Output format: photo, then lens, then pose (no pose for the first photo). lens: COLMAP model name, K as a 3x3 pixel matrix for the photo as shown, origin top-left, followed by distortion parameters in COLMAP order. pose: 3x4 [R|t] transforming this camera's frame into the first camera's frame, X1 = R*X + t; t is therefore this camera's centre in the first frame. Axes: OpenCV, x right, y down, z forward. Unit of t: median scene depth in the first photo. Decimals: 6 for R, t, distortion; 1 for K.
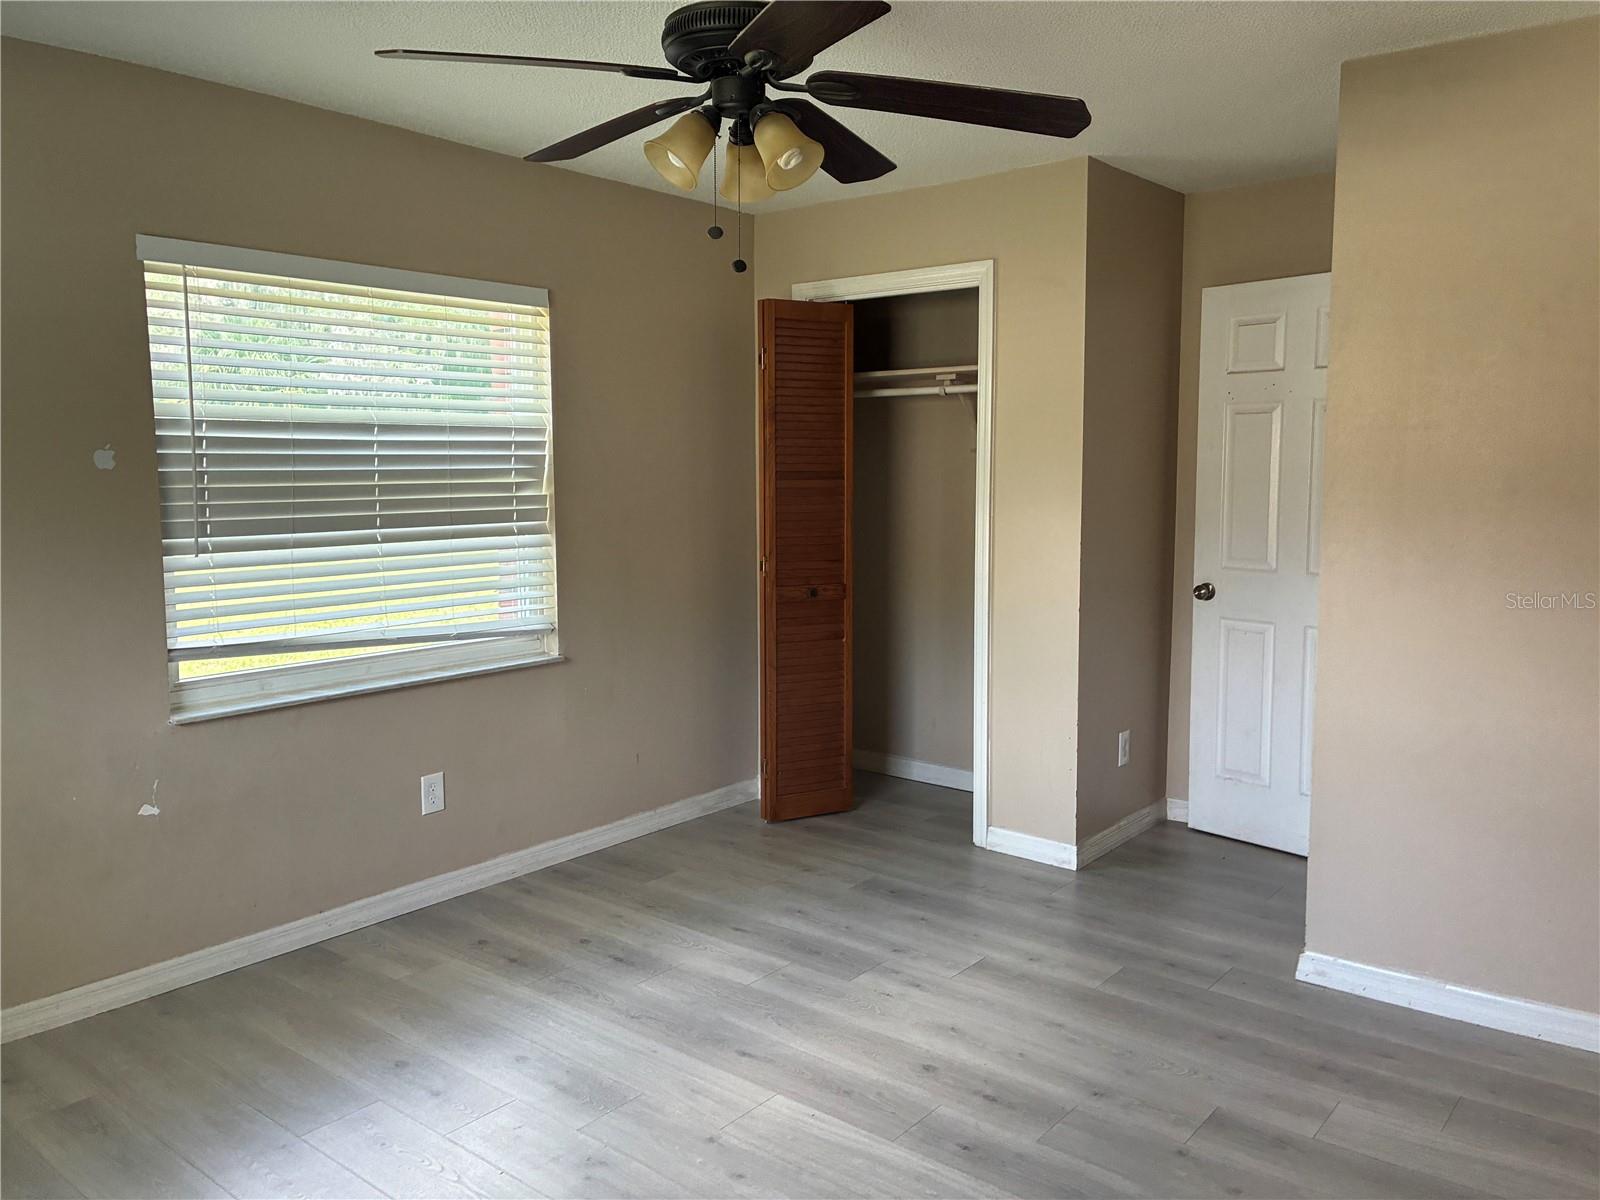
lens RADIAL K [[1215.0, 0, 792.5], [0, 1215.0, 602.6], [0, 0, 1]] dist [0.038475, -0.051209]
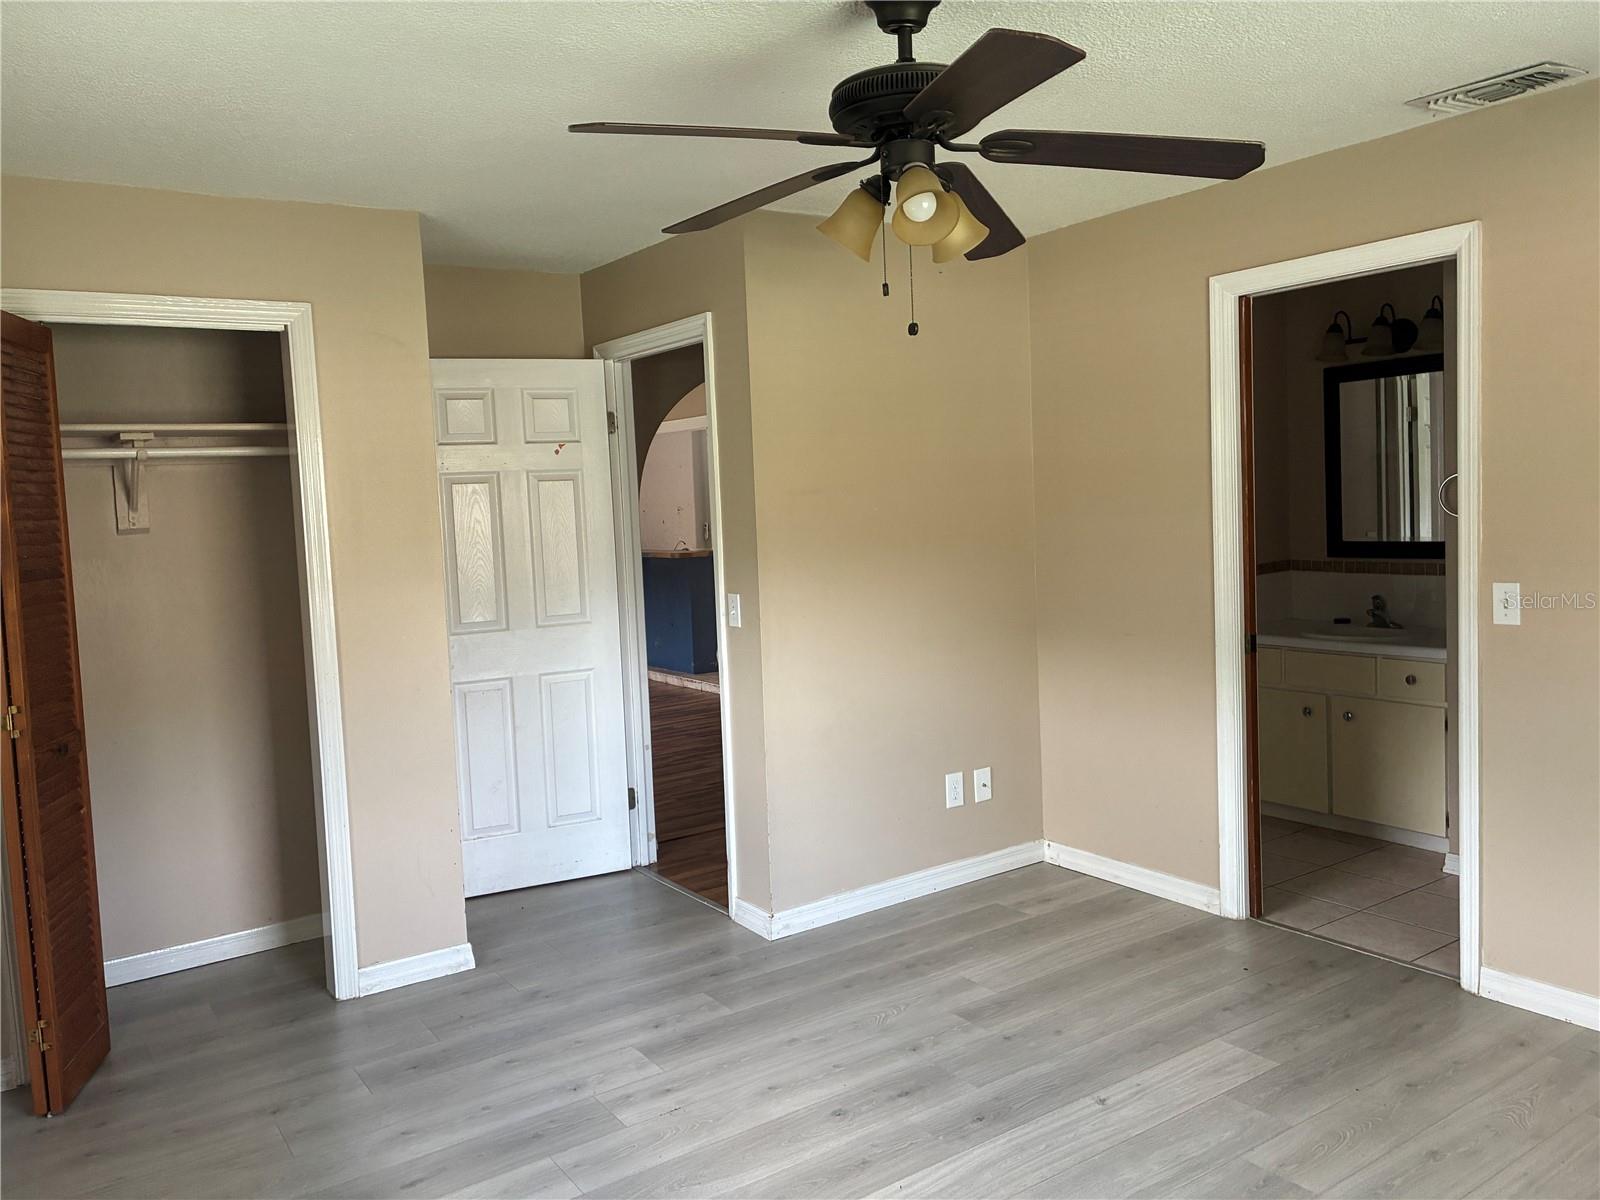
lens RADIAL K [[1215.0, 0, 792.7], [0, 1215.0, 592.9], [0, 0, 1]] dist [0.038475, -0.051209]
pose [[0.282412, -0.086485, 0.955387, -0.765585], [0.153196, 0.987212, 0.044081, -0.091610], [-0.946982, 0.133912, 0.292050, 0.618061]]
